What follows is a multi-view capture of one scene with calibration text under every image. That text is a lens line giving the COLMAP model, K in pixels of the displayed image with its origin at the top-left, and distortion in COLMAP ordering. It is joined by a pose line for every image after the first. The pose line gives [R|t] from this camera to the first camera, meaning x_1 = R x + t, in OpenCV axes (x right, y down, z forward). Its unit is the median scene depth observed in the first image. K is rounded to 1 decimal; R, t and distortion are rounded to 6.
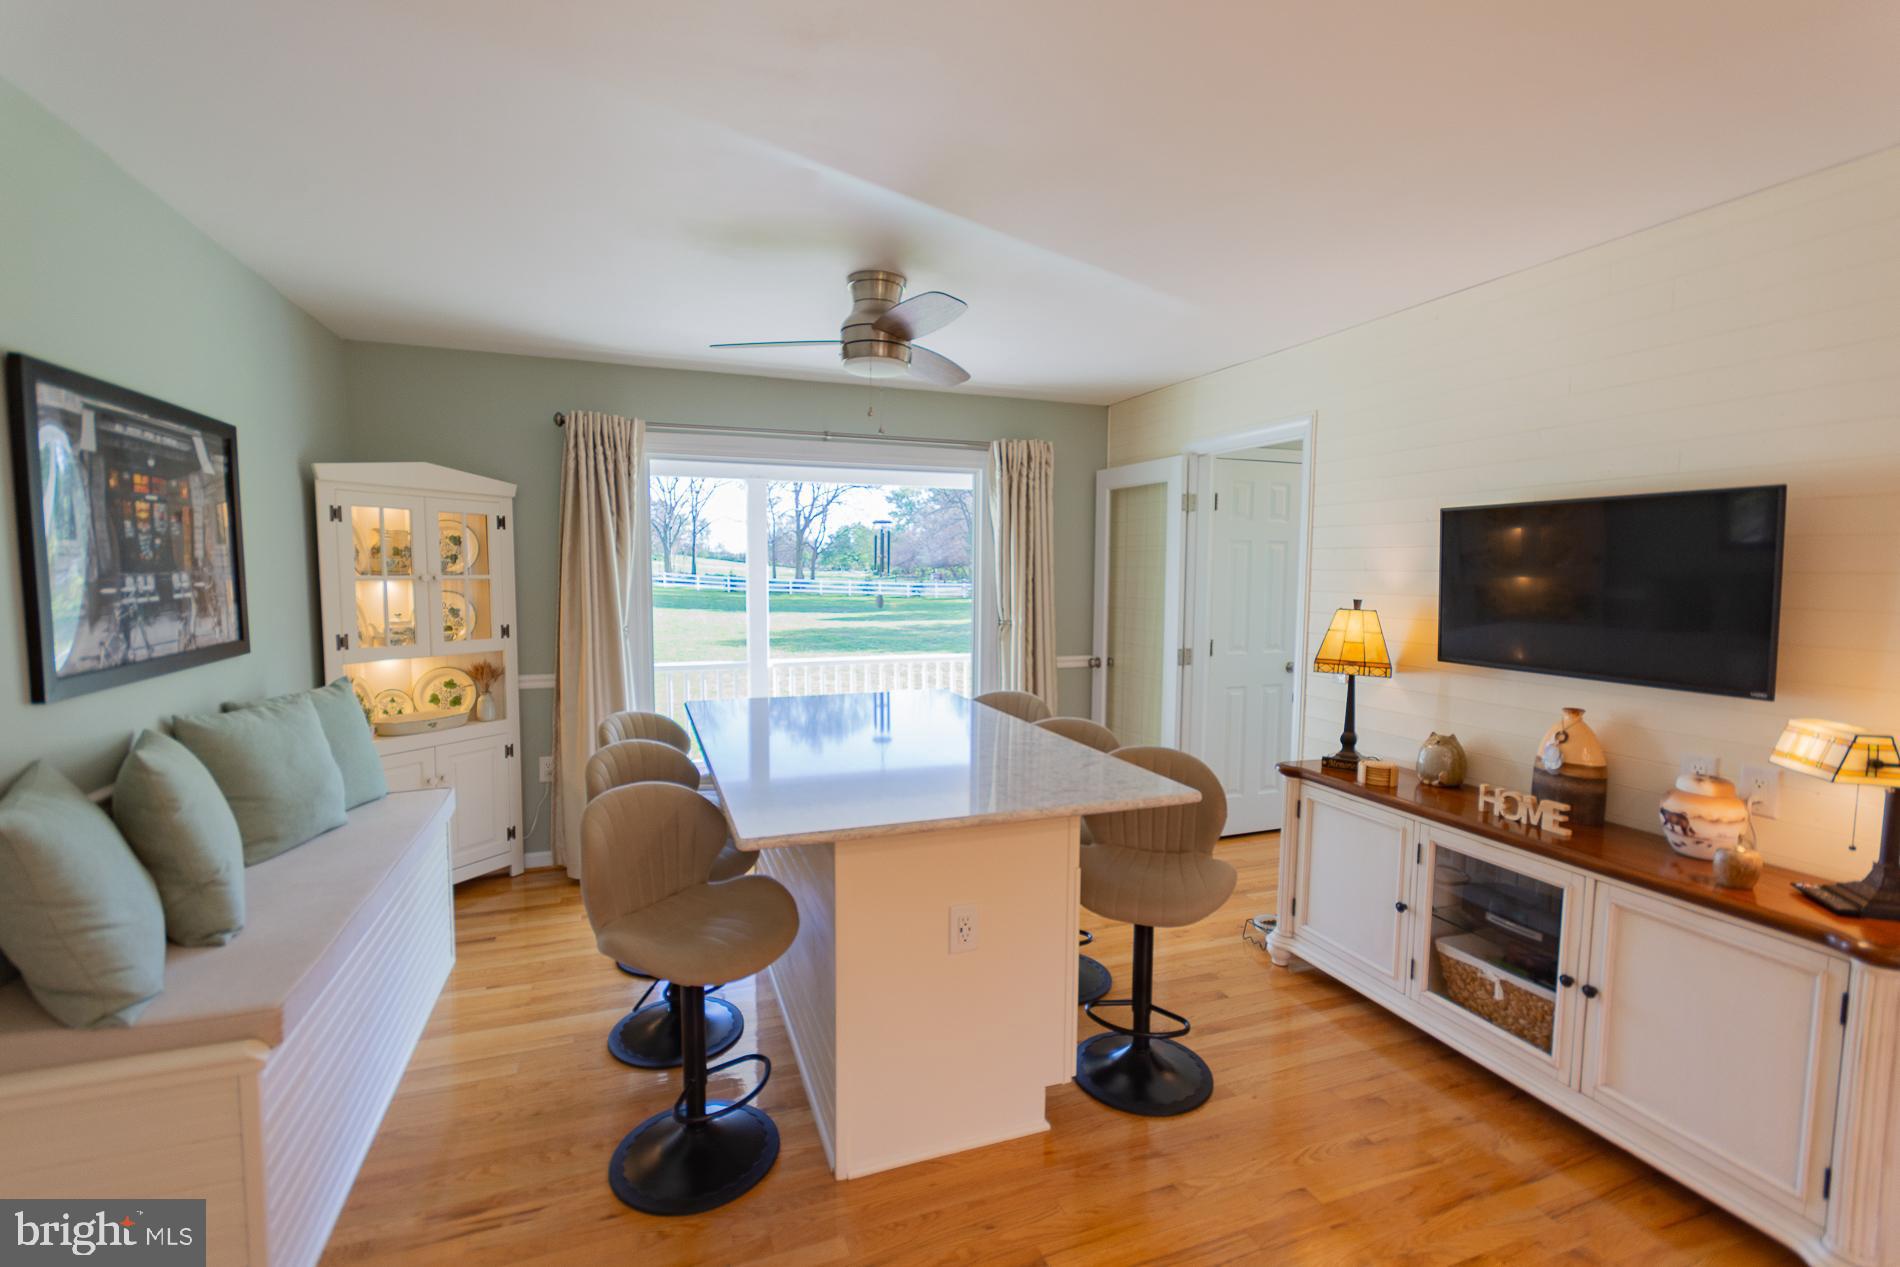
lens RADIAL K [[843.6, 0, 950.0], [0, 843.6, 633.5], [0, 0, 1]] dist [0.003241, -0.000226]
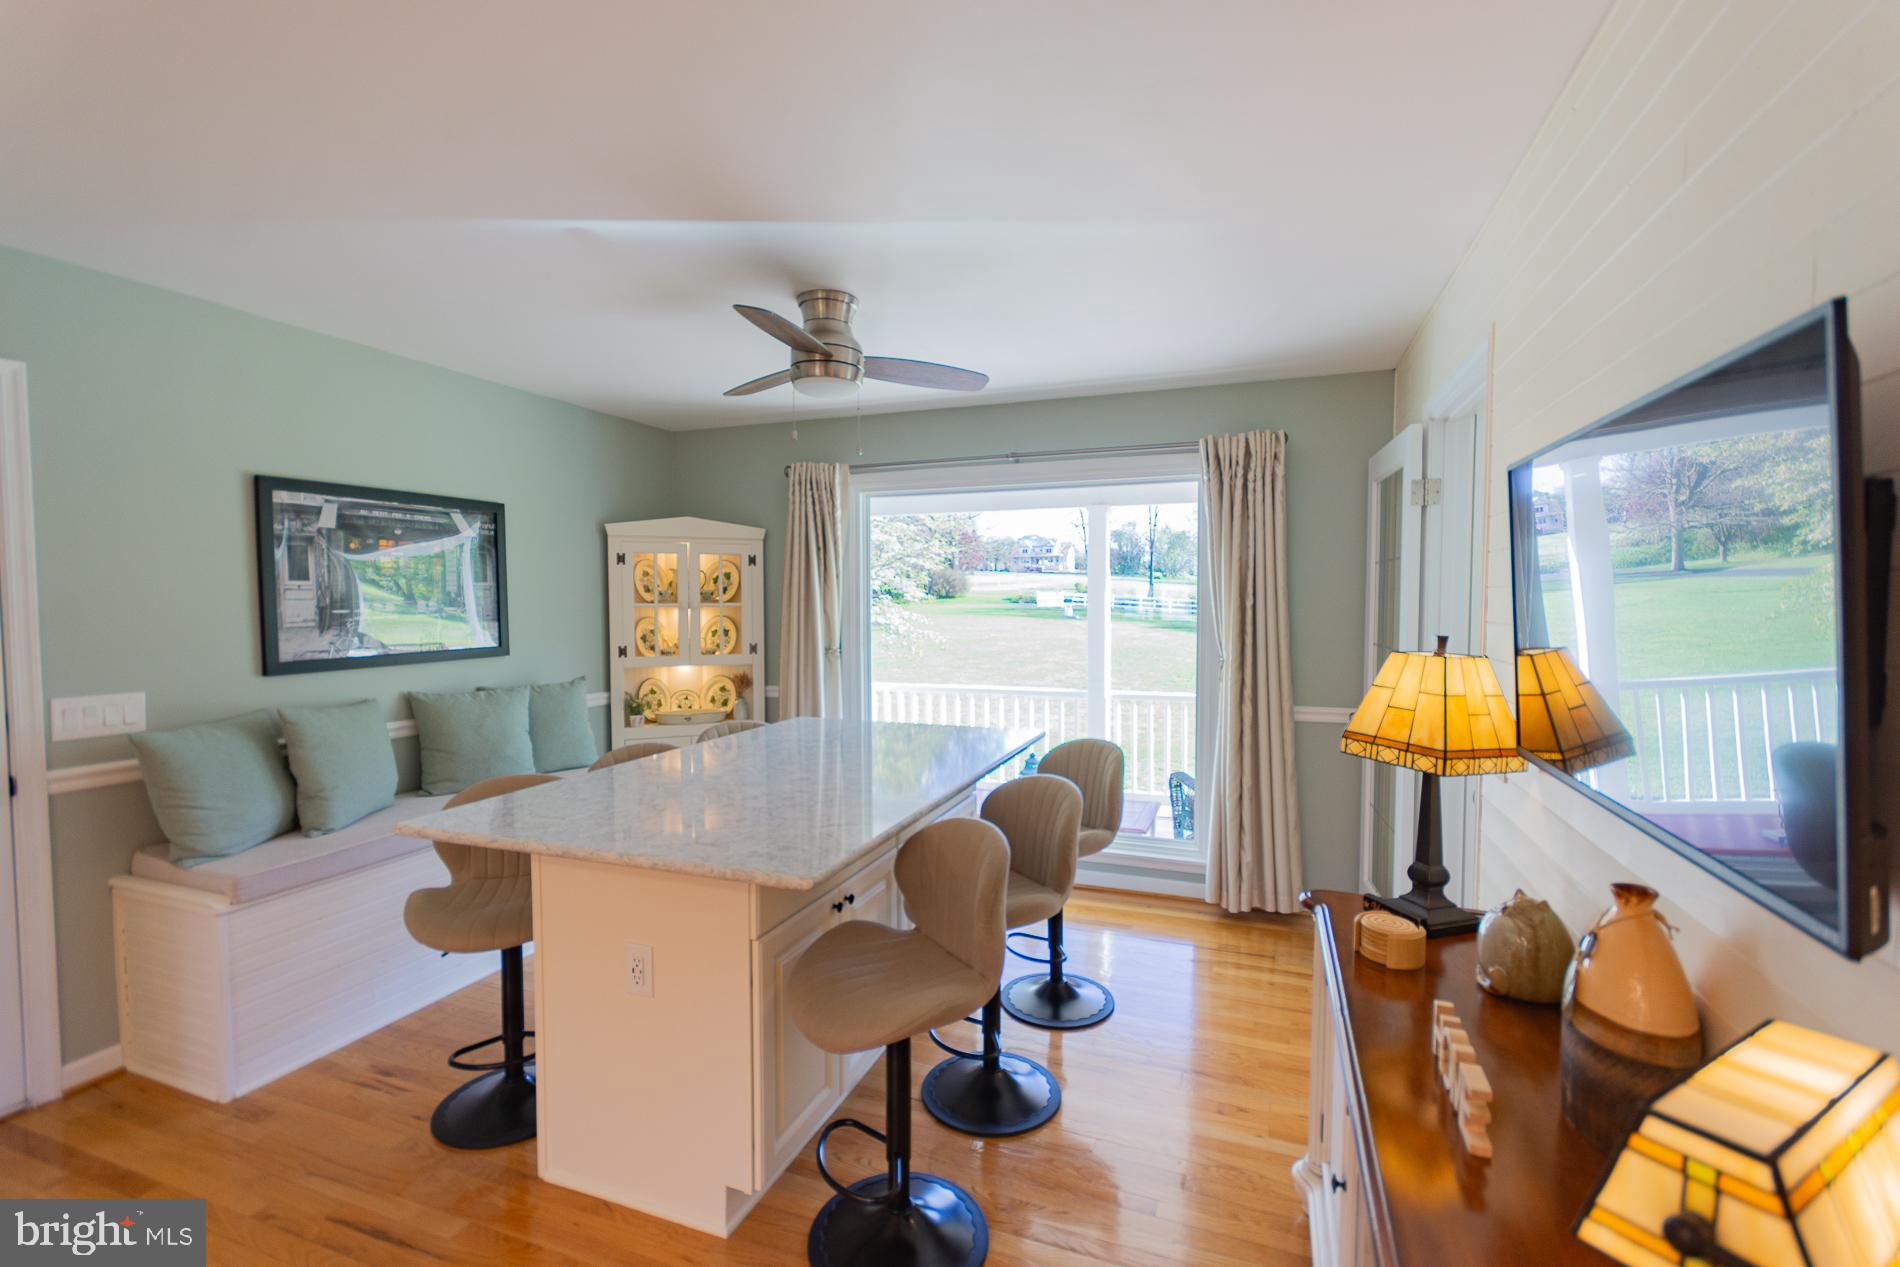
lens RADIAL K [[832.4, 0, 946.9], [0, 832.4, 636.2], [0, 0, 1]] dist [0.007741, -0.000733]
pose [[0.754955, 0.021564, -0.655422, 0.561124], [-0.042618, 0.998960, -0.016224, -0.015558], [0.654390, 0.040181, 0.755089, 0.319443]]
